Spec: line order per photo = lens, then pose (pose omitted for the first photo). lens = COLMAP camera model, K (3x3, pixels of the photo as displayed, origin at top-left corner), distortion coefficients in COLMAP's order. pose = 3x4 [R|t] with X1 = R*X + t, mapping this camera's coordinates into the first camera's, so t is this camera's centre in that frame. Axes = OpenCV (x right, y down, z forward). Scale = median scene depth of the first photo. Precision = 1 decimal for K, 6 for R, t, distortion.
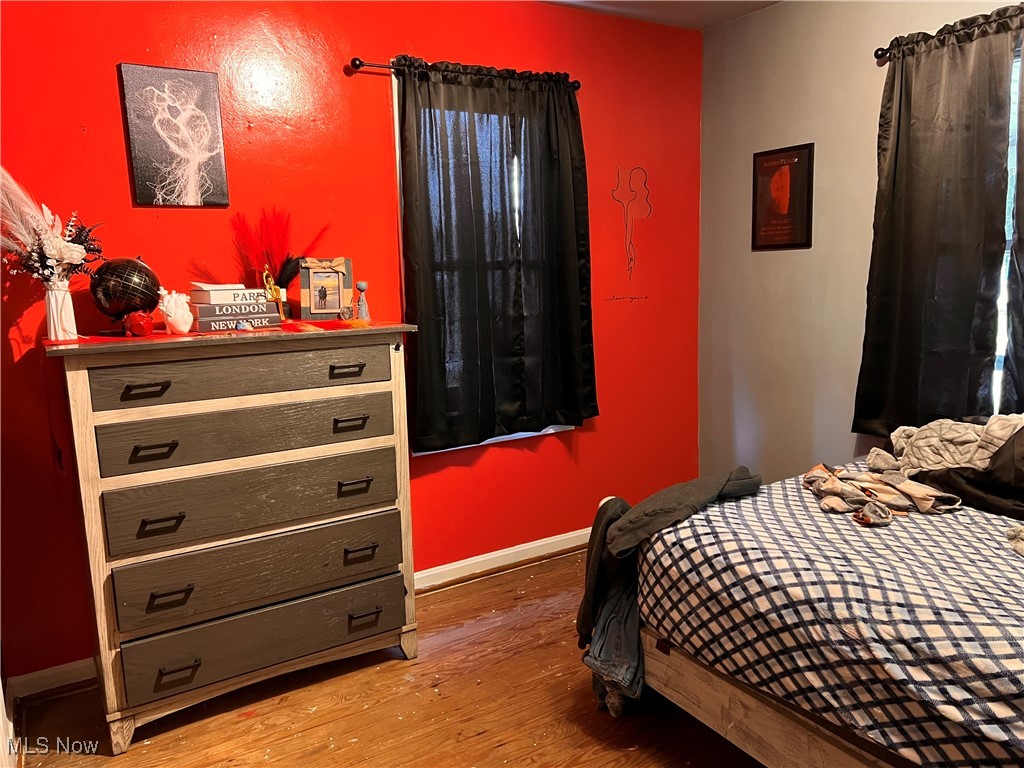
lens RADIAL K [[773.2, 0, 516.3], [0, 773.2, 389.1], [0, 0, 1]] dist [0.063949, -0.075388]
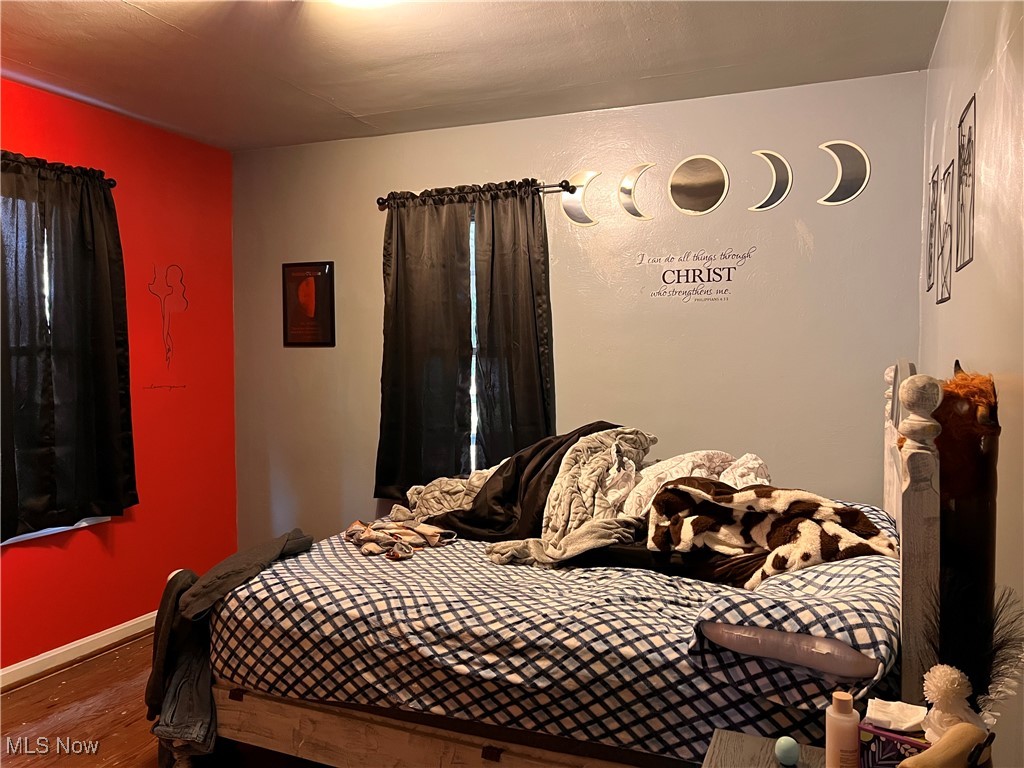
lens RADIAL K [[773.2, 0, 516.3], [0, 773.2, 389.1], [0, 0, 1]] dist [0.063949, -0.075388]
pose [[0.817399, 0.004107, 0.576058, -0.130005], [0.062665, 0.993407, -0.096002, 0.025313], [-0.572654, 0.114570, 0.811752, -0.192534]]
